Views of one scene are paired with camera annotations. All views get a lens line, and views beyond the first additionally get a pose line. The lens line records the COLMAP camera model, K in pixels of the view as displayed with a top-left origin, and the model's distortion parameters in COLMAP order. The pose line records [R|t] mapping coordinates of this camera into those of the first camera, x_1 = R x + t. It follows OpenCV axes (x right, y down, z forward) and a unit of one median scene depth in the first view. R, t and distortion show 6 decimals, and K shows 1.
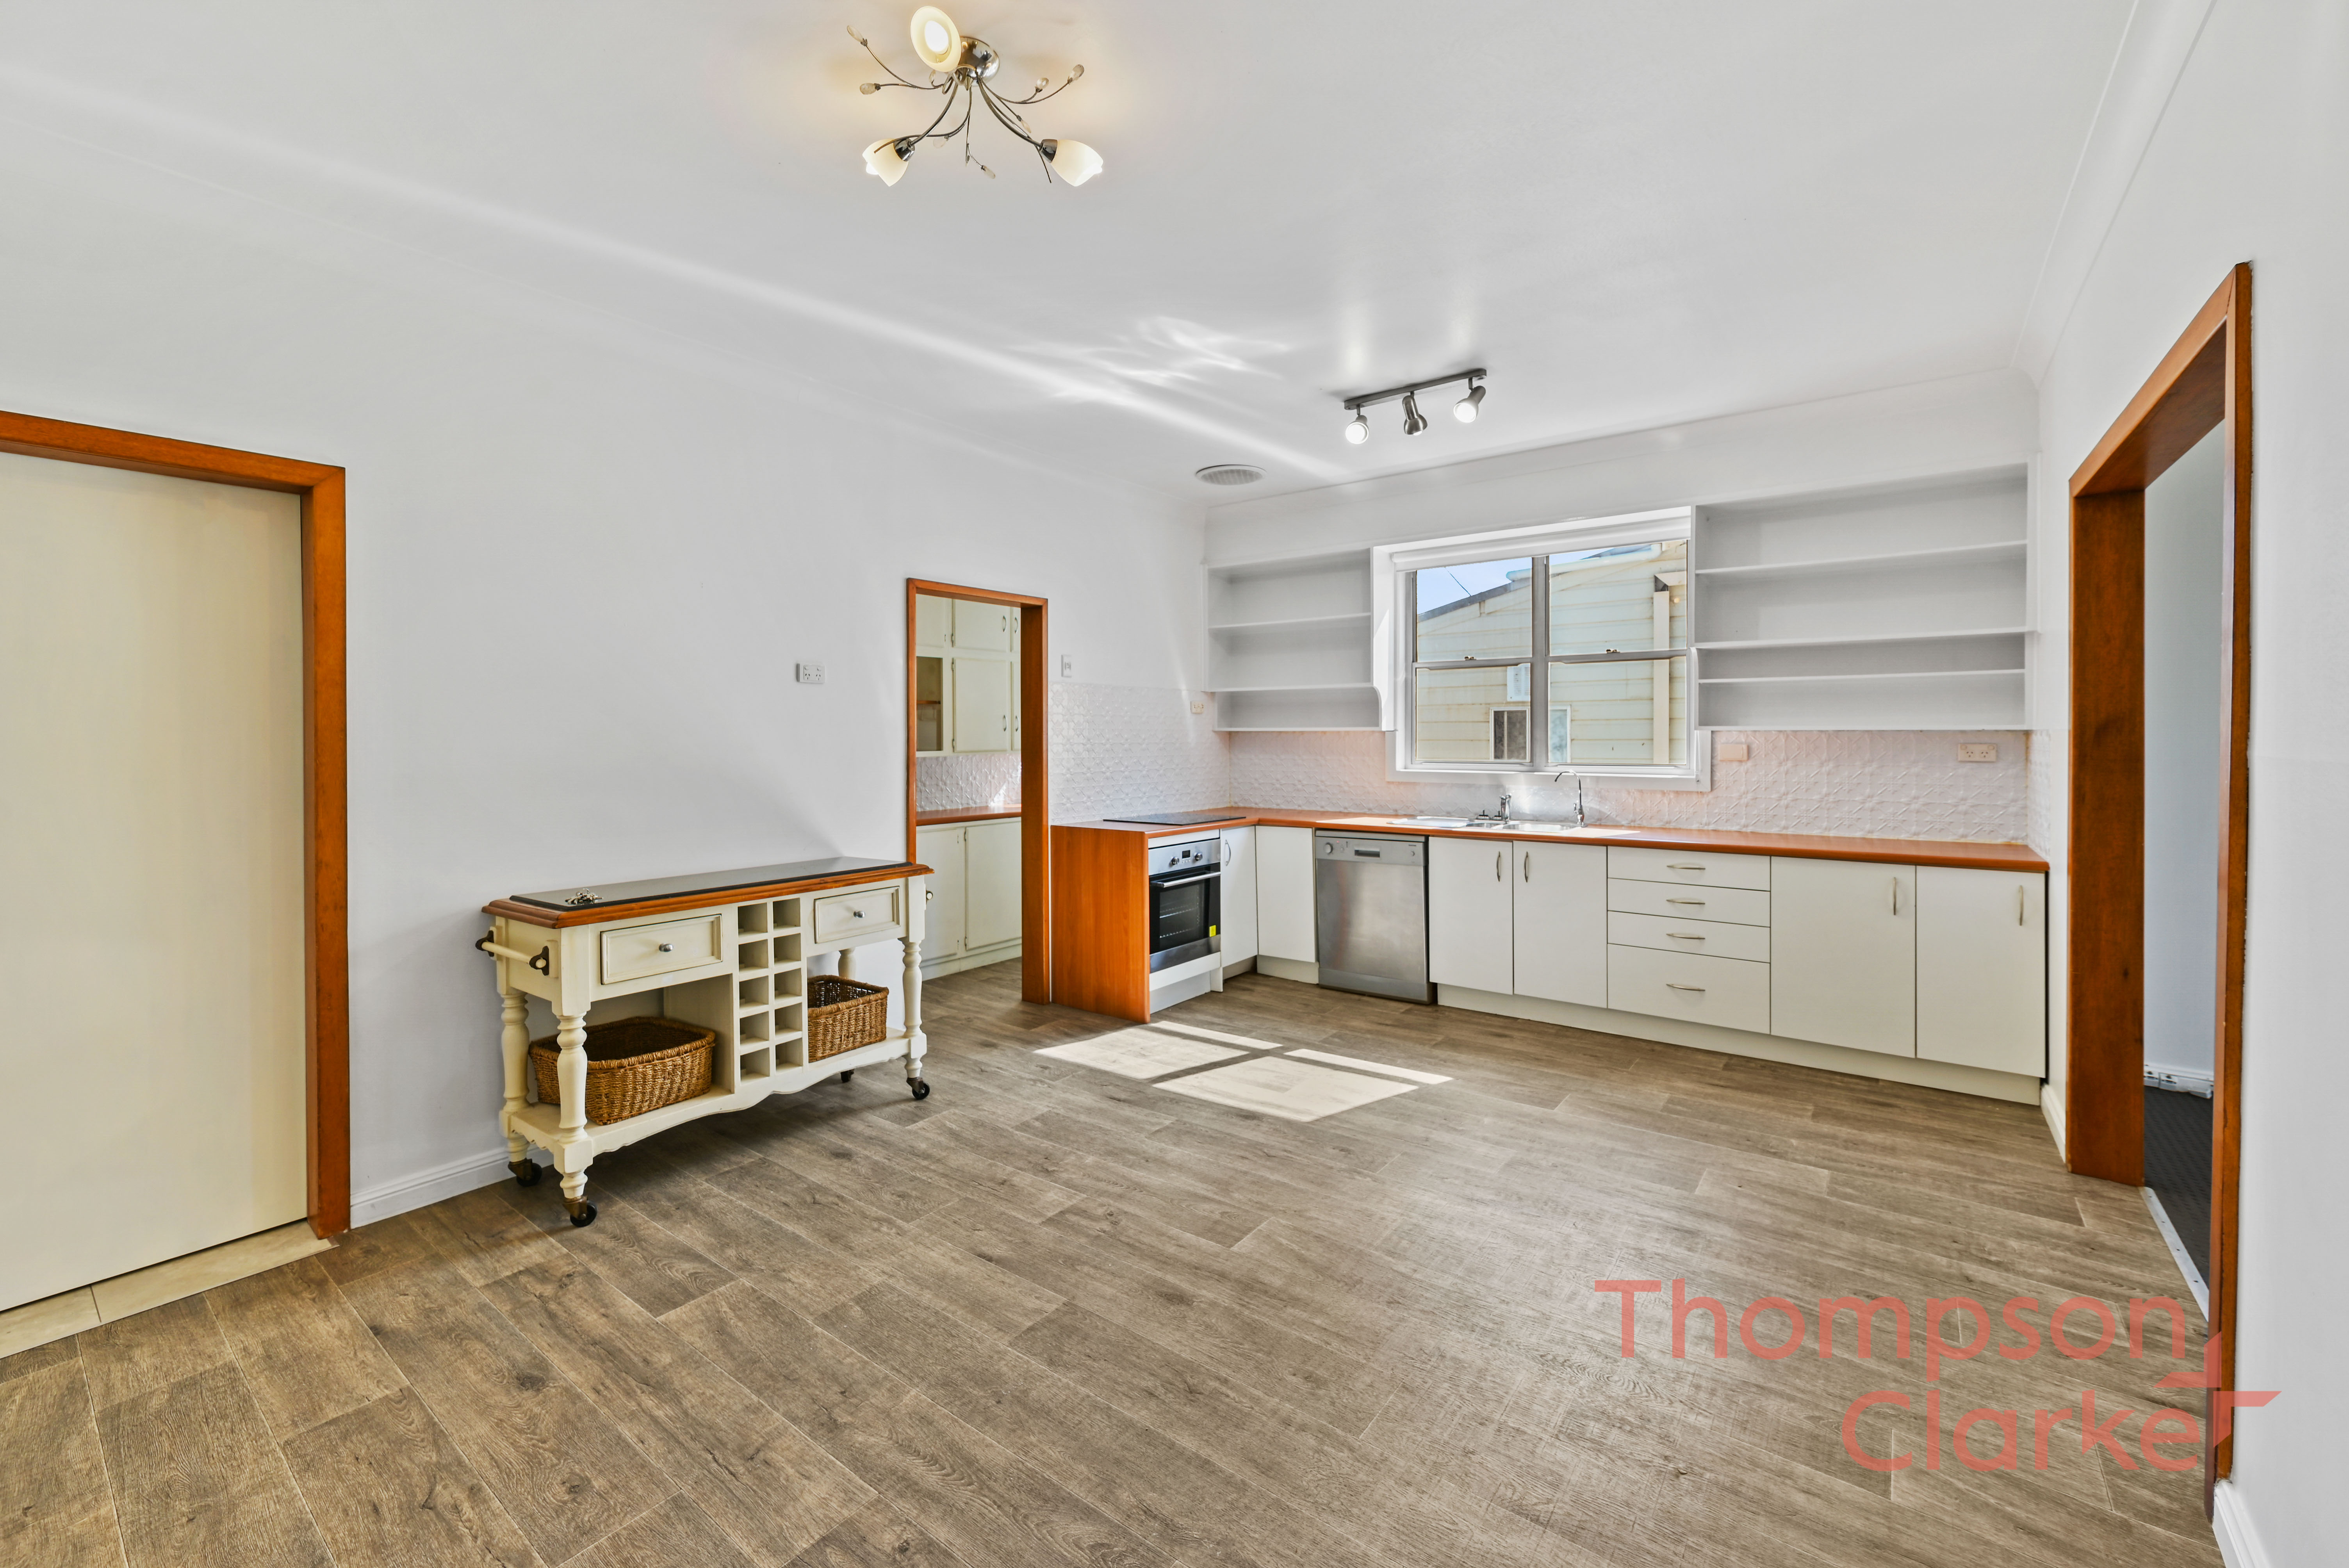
lens RADIAL K [[933.1, 0, 1184.1], [0, 933.1, 748.3], [0, 0, 1]] dist [0.003497, 0.000118]
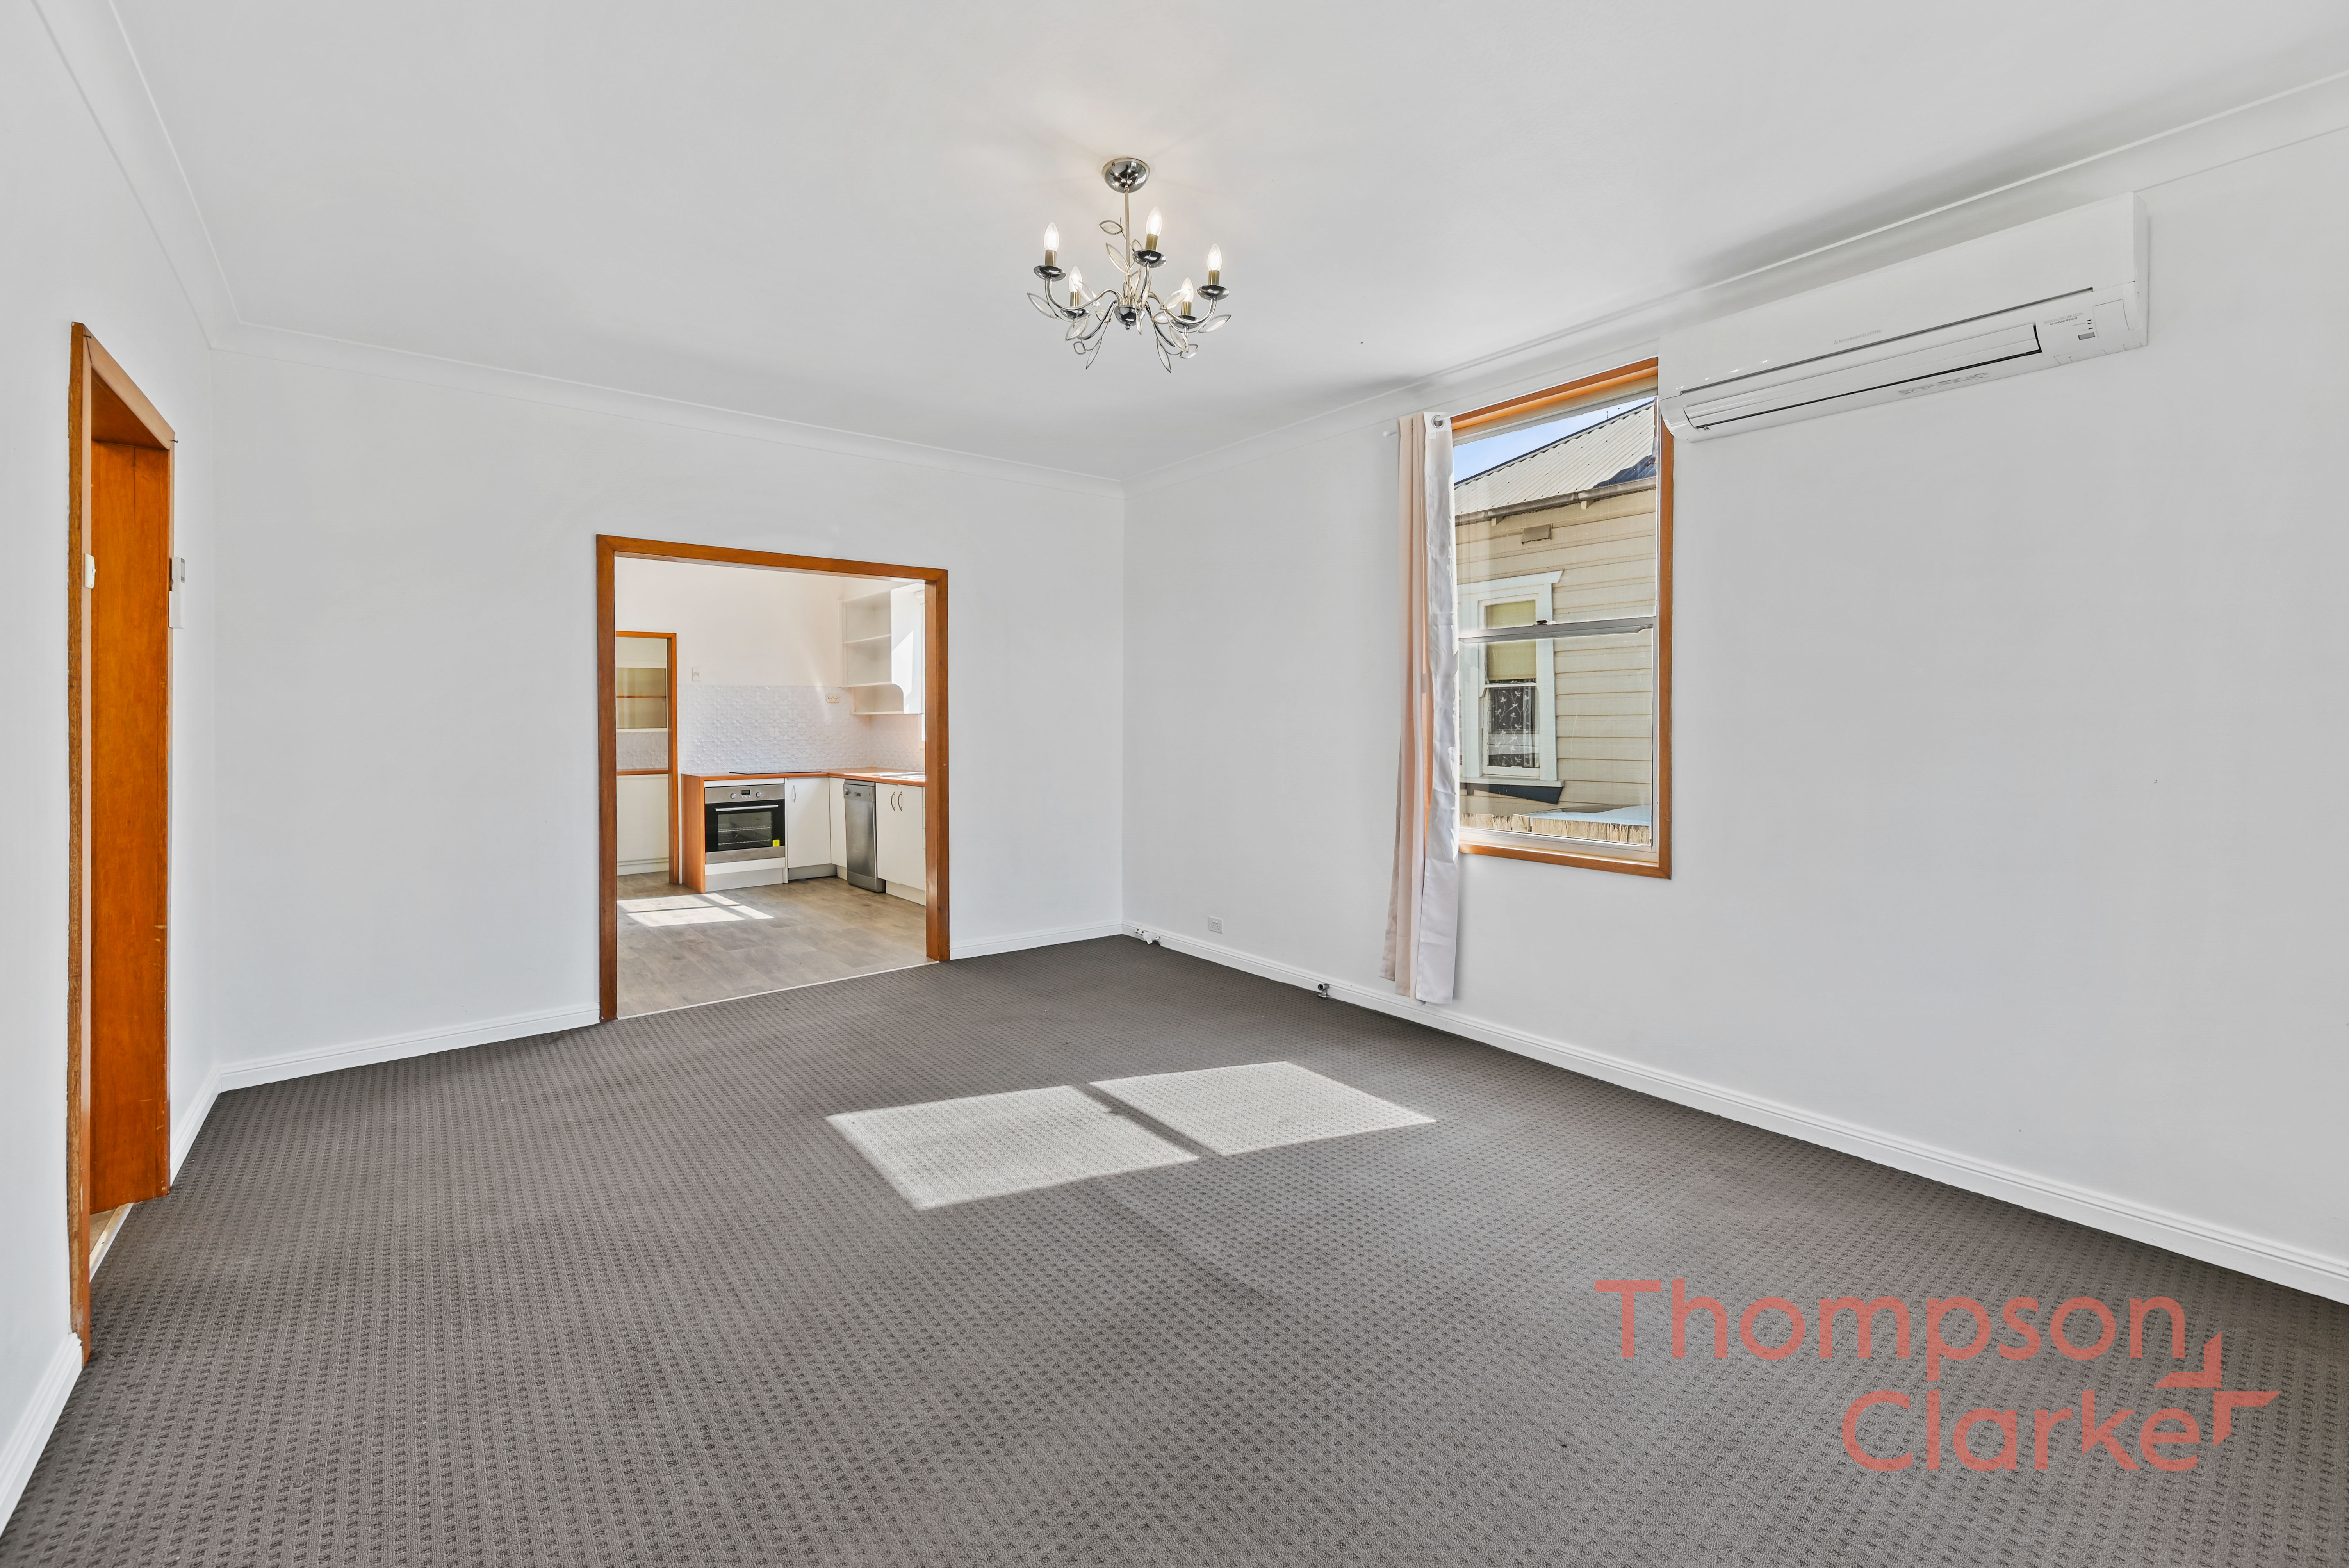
lens RADIAL K [[954.7, 0, 1179.3], [0, 954.7, 737.3], [0, 0, 1]] dist [0.000818, 0.000122]
pose [[0.967901, -0.002538, -0.251319, 1.326424], [0.005648, 0.999916, 0.011652, 0.005512], [0.251268, -0.012697, 0.967834, -0.451925]]
